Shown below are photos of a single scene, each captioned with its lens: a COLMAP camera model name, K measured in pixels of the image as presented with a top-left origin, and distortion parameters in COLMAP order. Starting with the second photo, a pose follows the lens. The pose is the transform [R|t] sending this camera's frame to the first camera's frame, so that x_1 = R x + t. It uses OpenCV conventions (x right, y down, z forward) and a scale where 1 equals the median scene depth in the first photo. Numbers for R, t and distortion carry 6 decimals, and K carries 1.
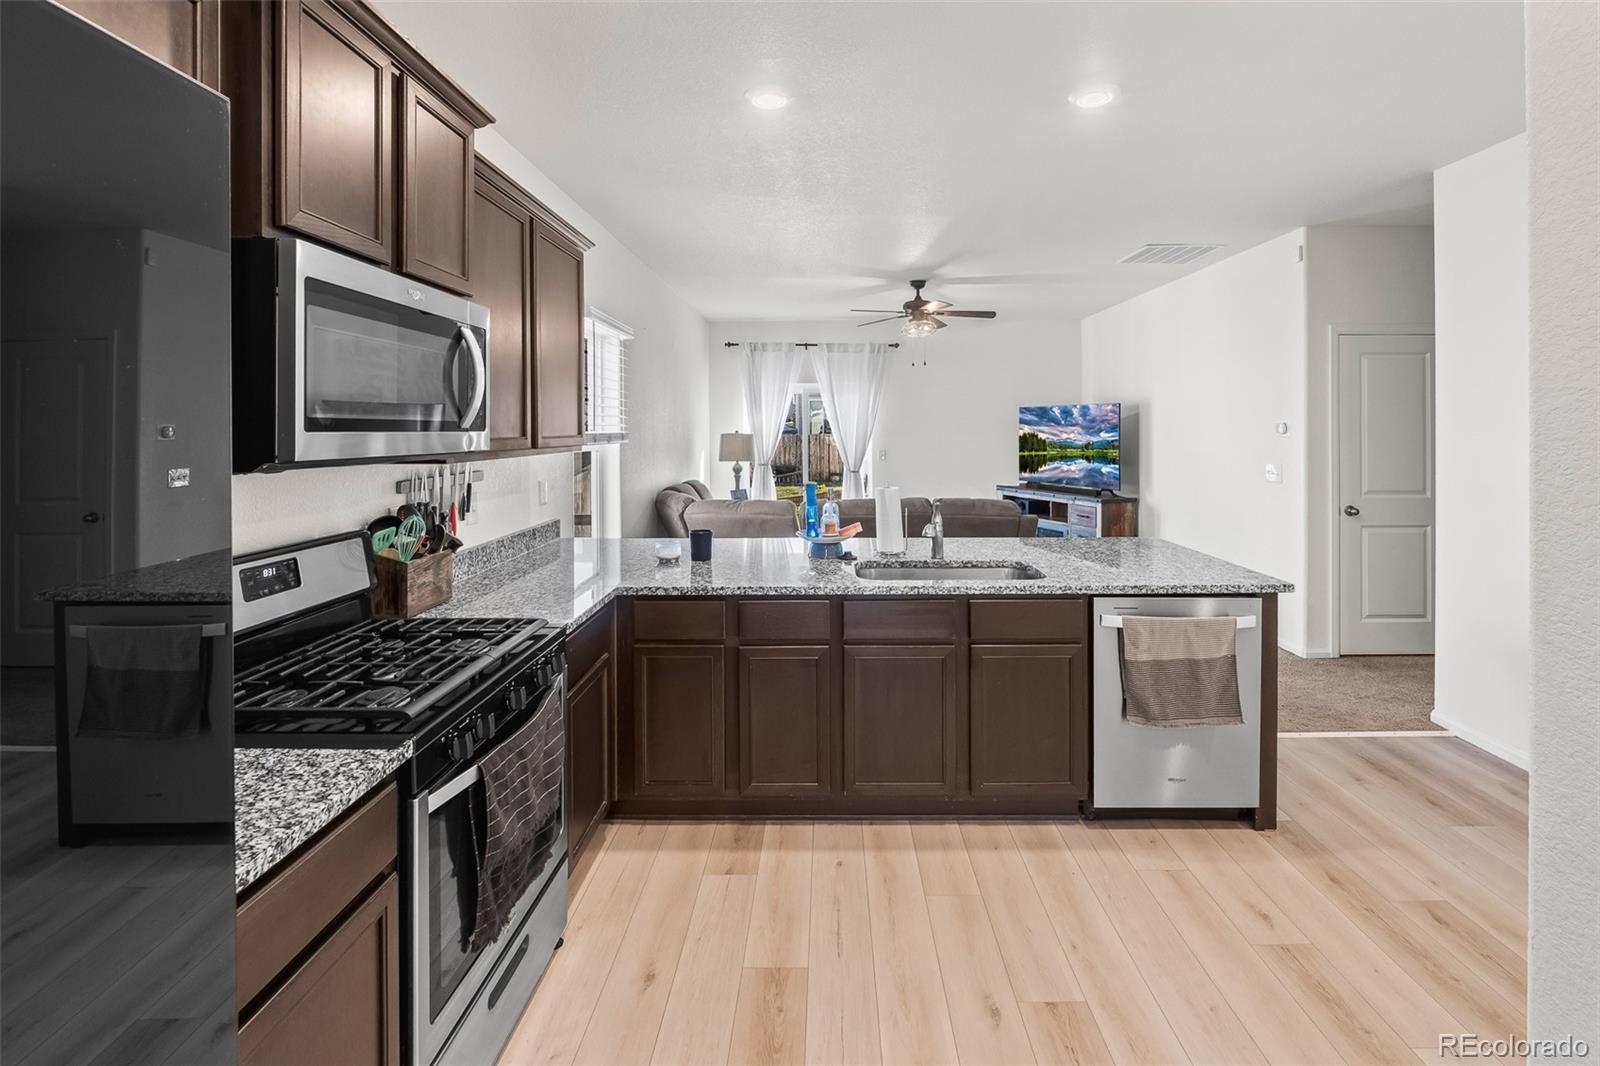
lens RADIAL K [[722.7, 0, 831.0], [0, 722.7, 428.8], [0, 0, 1]] dist [-0.000836, -0.000084]
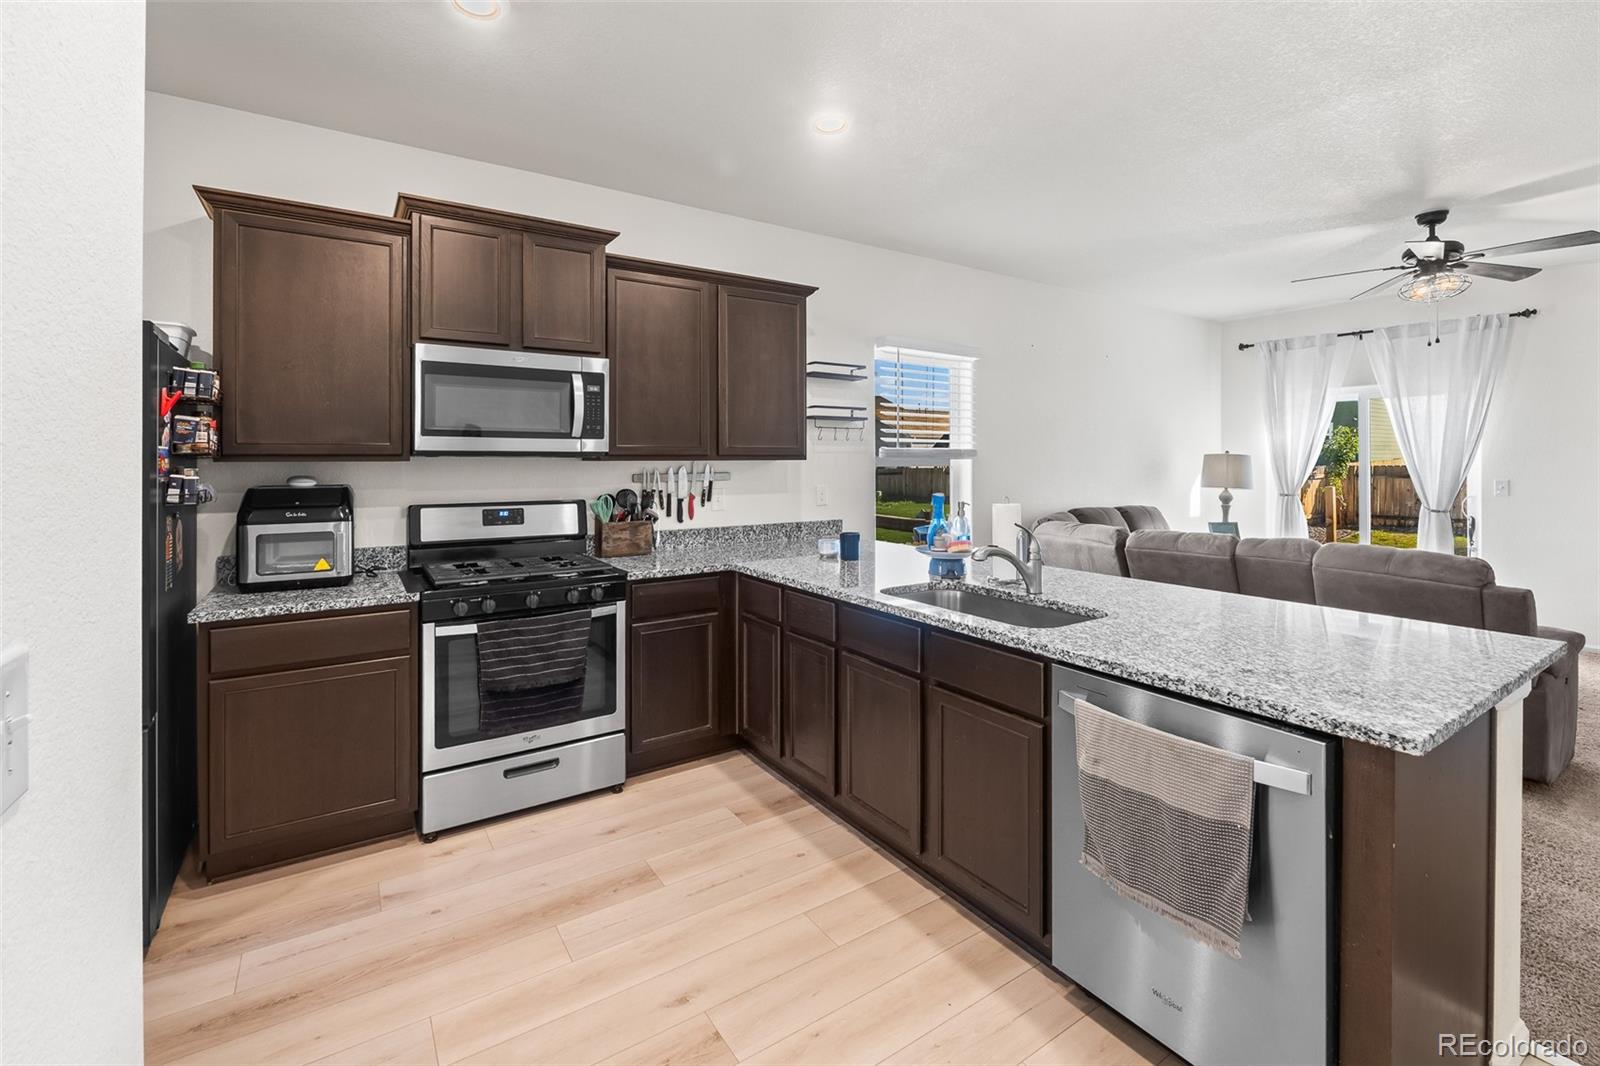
lens RADIAL K [[710.4, 0, 794.9], [0, 710.4, 456.0], [0, 0, 1]] dist [-0.002694, -0.000465]
pose [[0.539103, -0.004135, -0.842230, 0.809819], [-0.000915, 0.999984, -0.005495, 0.036998], [0.842240, 0.003733, 0.539090, 0.420049]]
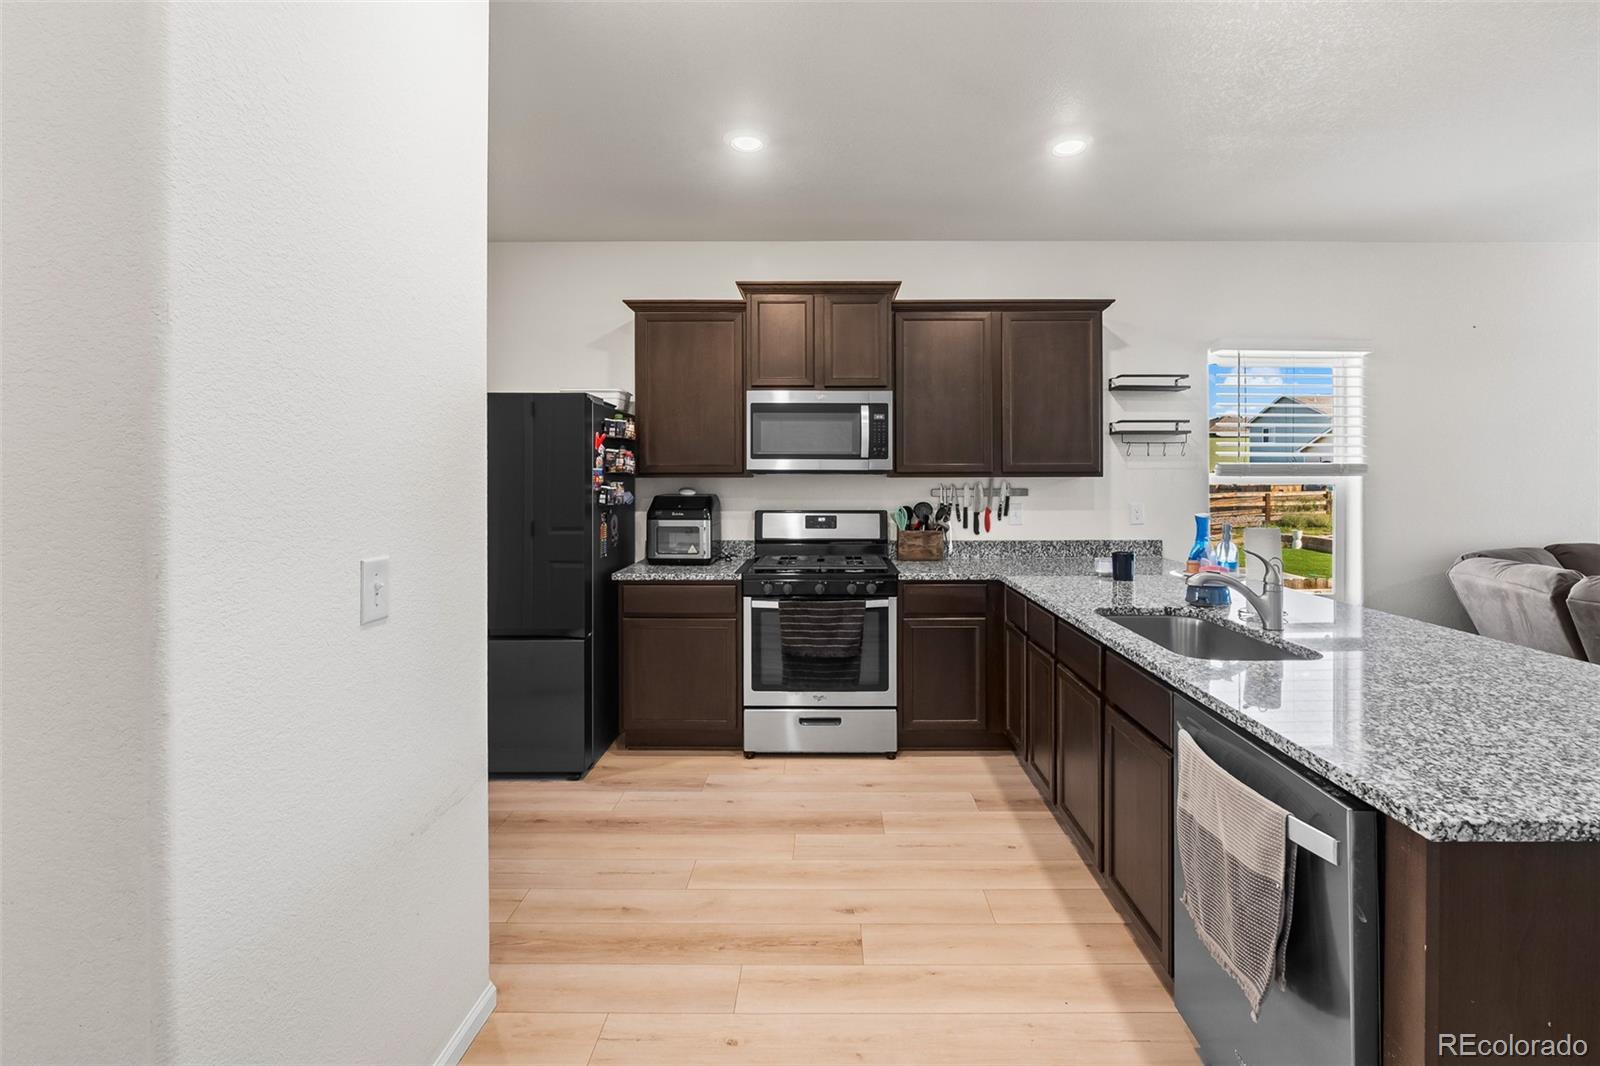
lens RADIAL K [[699.8, 0, 812.9], [0, 699.8, 470.2], [0, 0, 1]] dist [-0.001766, -0.000014]
pose [[-0.025631, -0.005273, -0.999658, 1.024099], [-0.001192, 0.999986, -0.005244, 0.031605], [0.999671, 0.001057, -0.025636, 0.681892]]
